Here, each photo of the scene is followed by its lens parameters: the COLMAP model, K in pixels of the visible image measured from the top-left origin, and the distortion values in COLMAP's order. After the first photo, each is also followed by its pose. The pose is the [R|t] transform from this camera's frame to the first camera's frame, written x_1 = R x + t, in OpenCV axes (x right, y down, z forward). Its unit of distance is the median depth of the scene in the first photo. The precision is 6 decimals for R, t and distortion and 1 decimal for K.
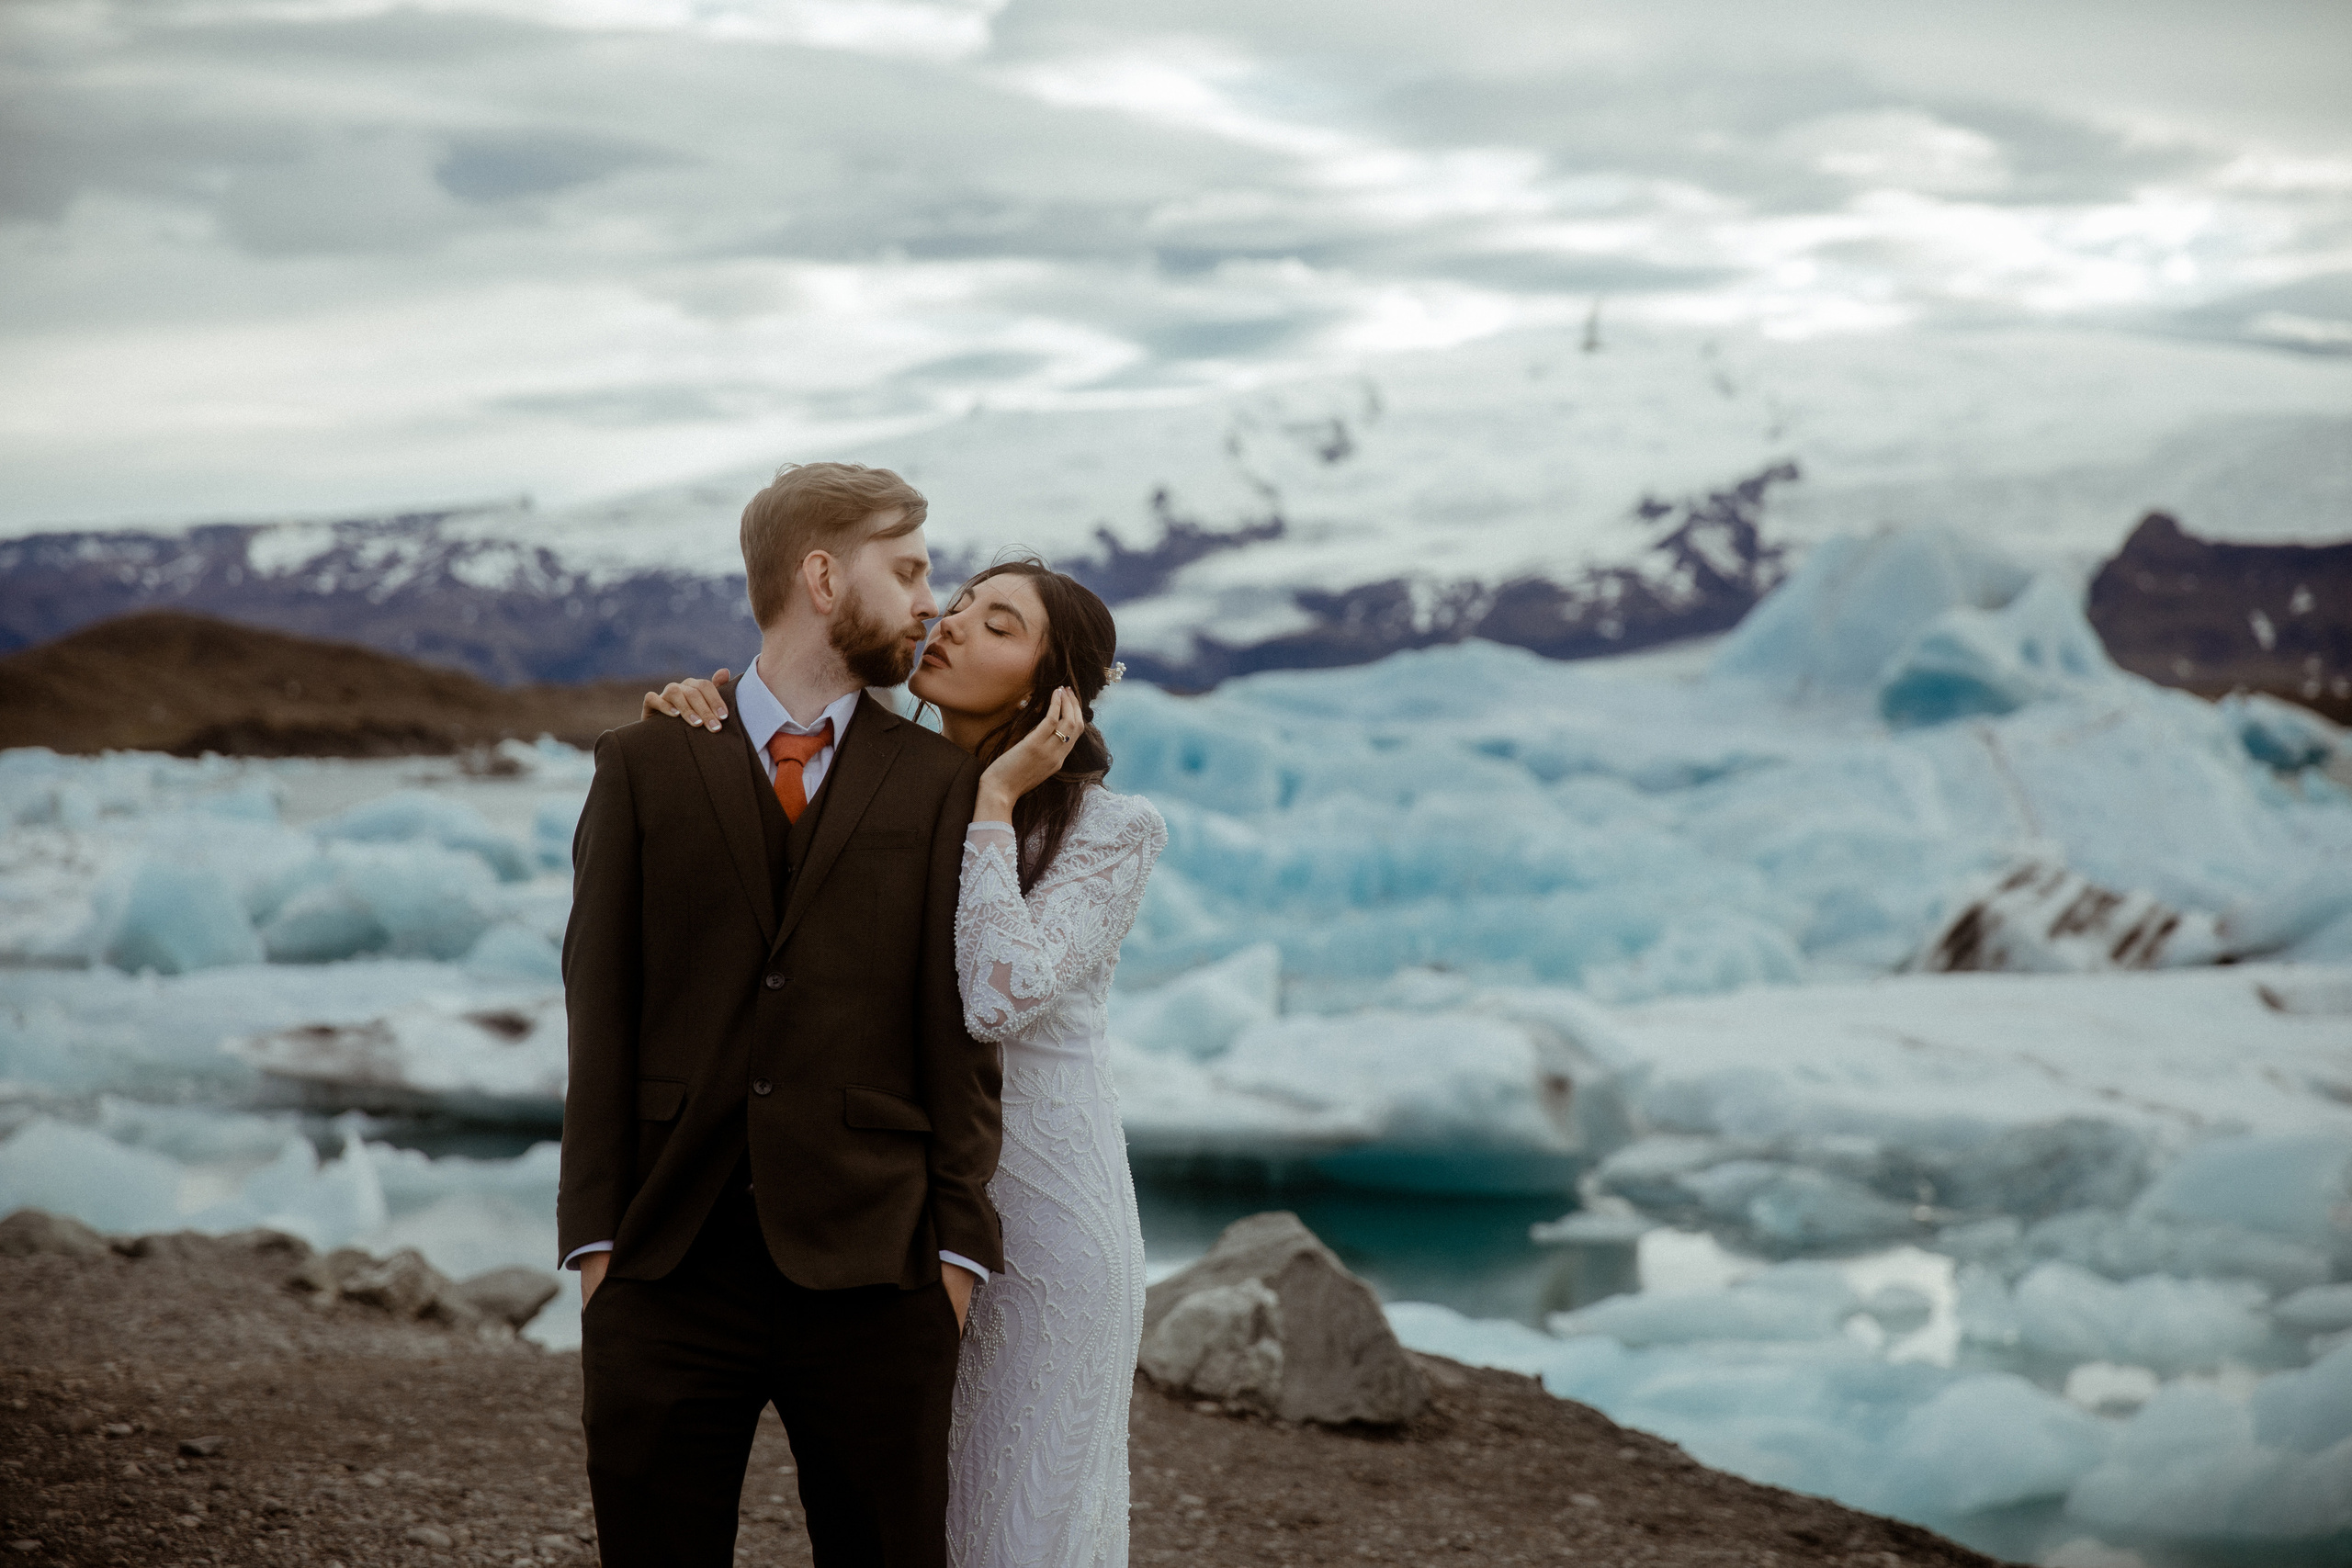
lens RADIAL K [[4843.0, 0, 1170.4], [0, 4843.0, 853.3], [0, 0, 1]] dist [0.337674, 0.083913]
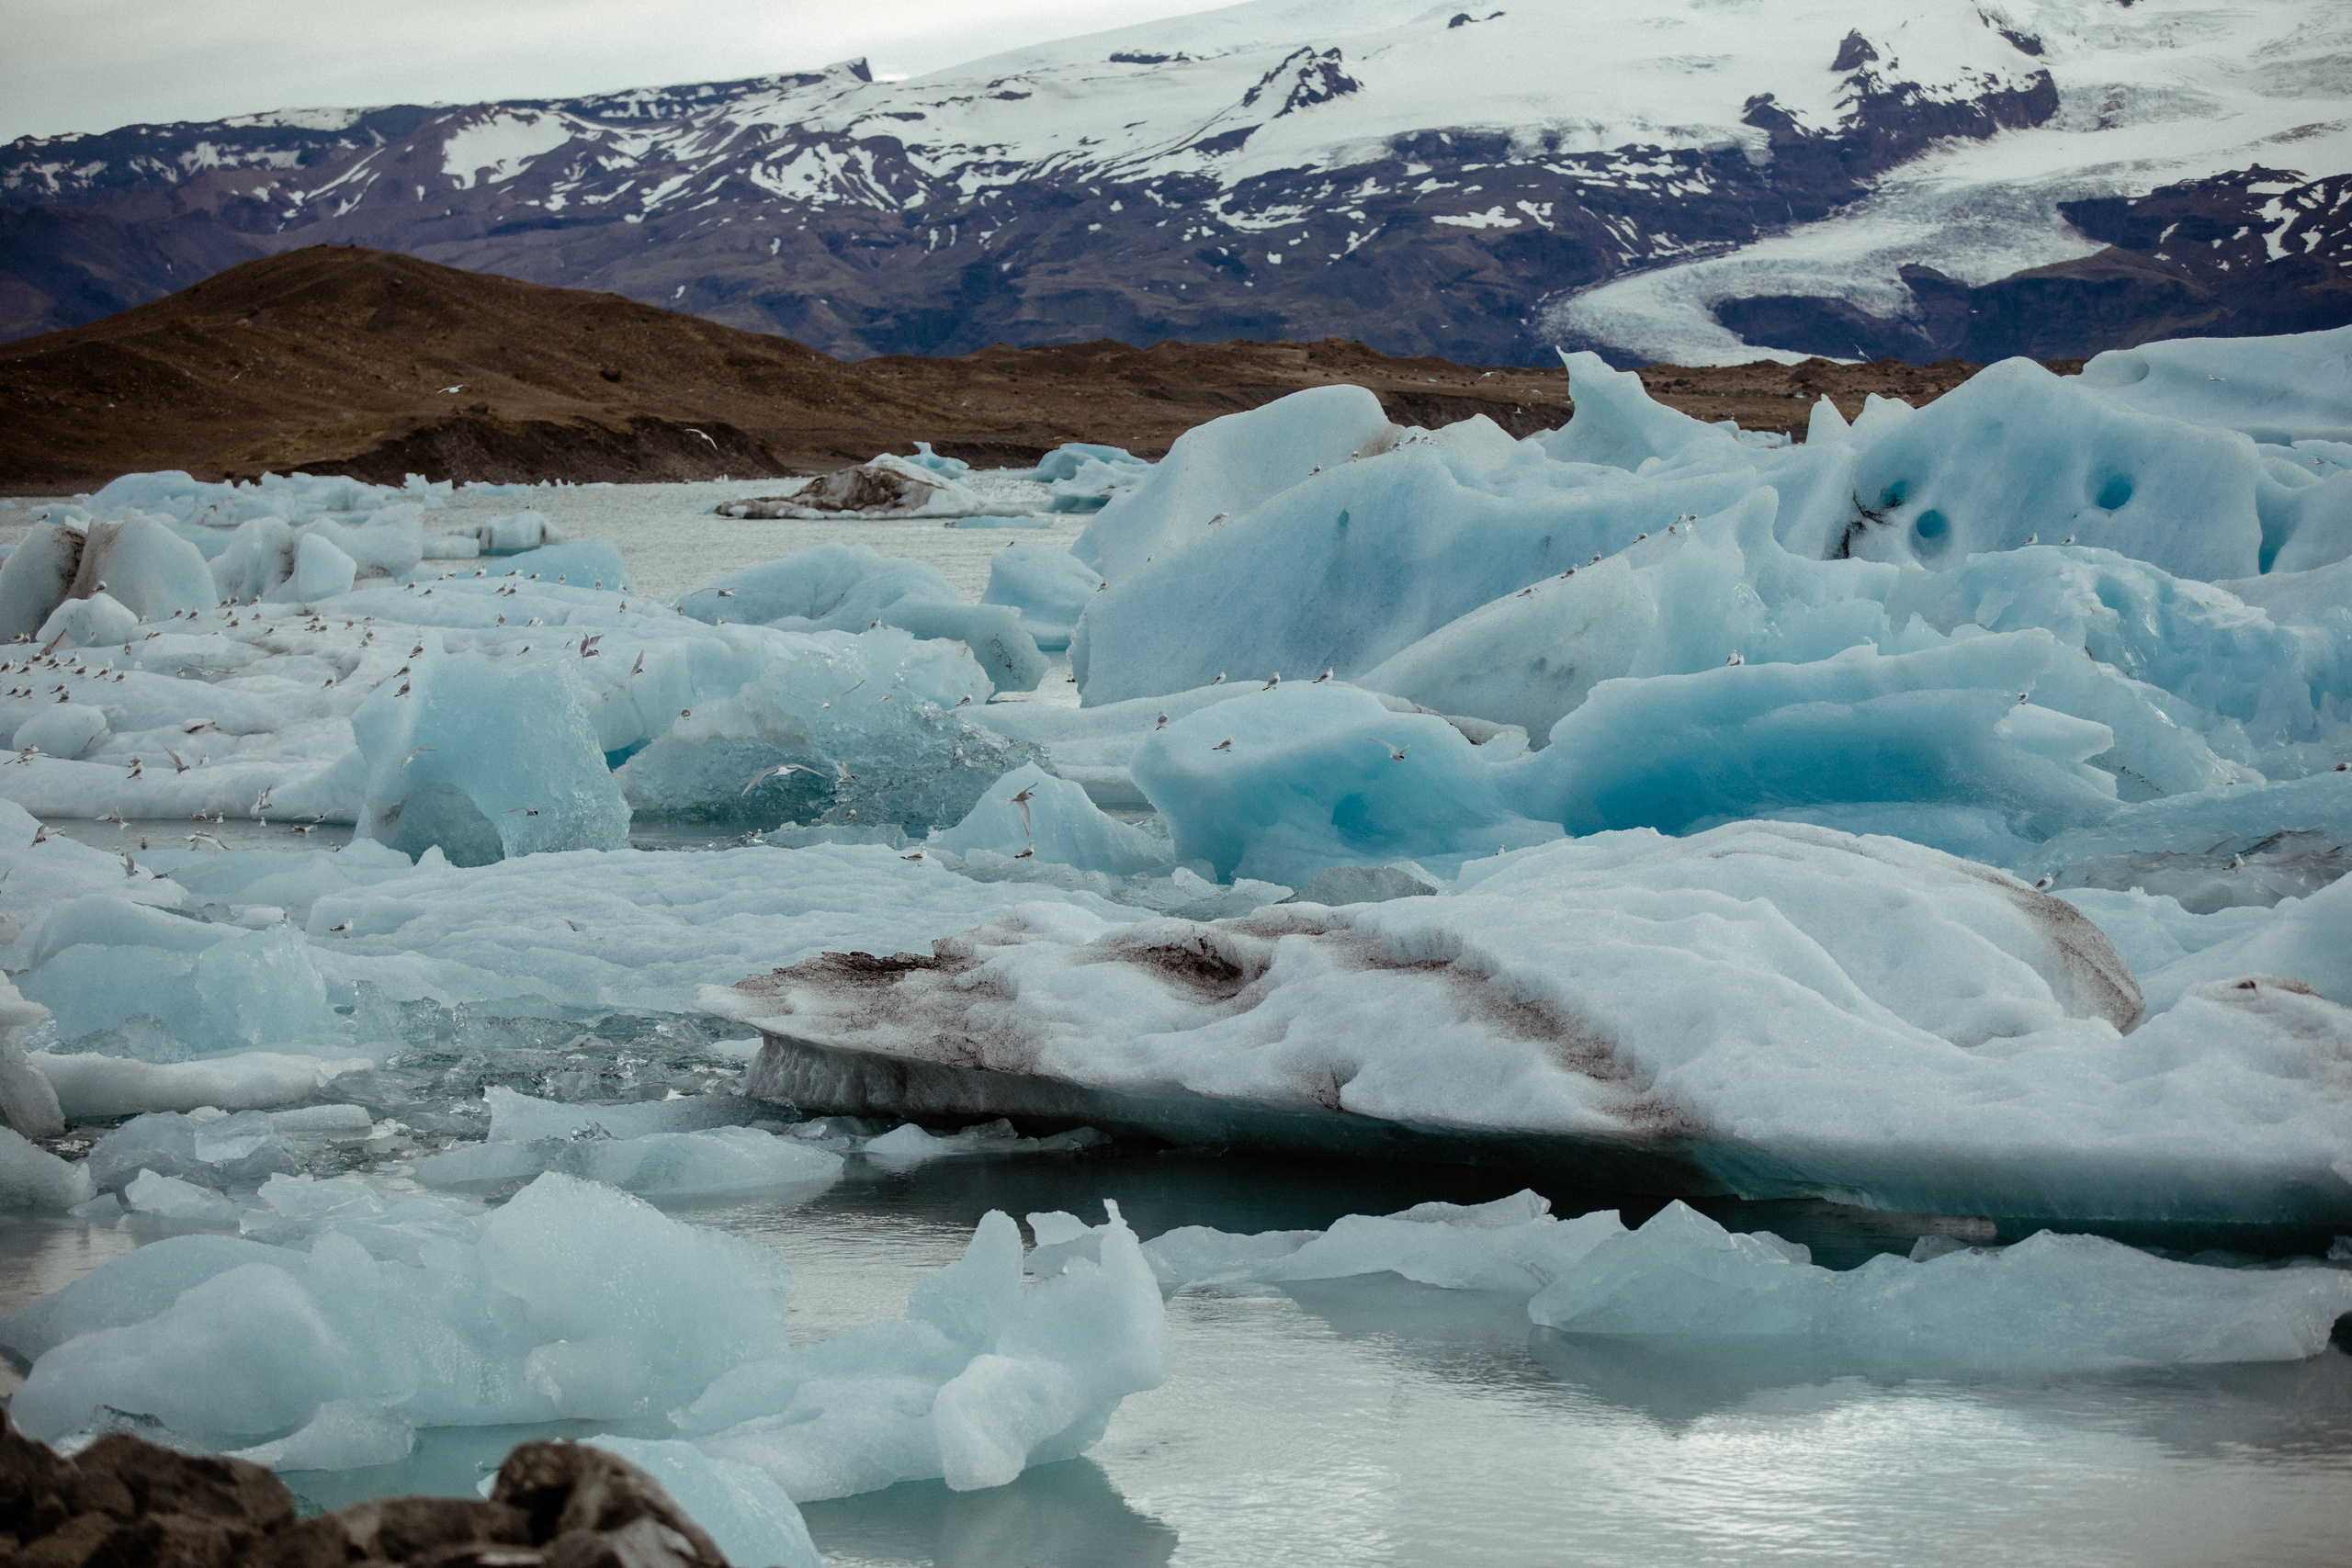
lens RADIAL K [[6836.8, 0, 1172.6], [0, 6836.8, 639.9], [0, 0, 1]] dist [0.181053, -2.275580]
pose [[0.999183, -0.002132, -0.040366, -0.055893], [0.002504, 0.999955, 0.009182, -0.005550], [0.040345, -0.009276, 0.999143, 0.106370]]
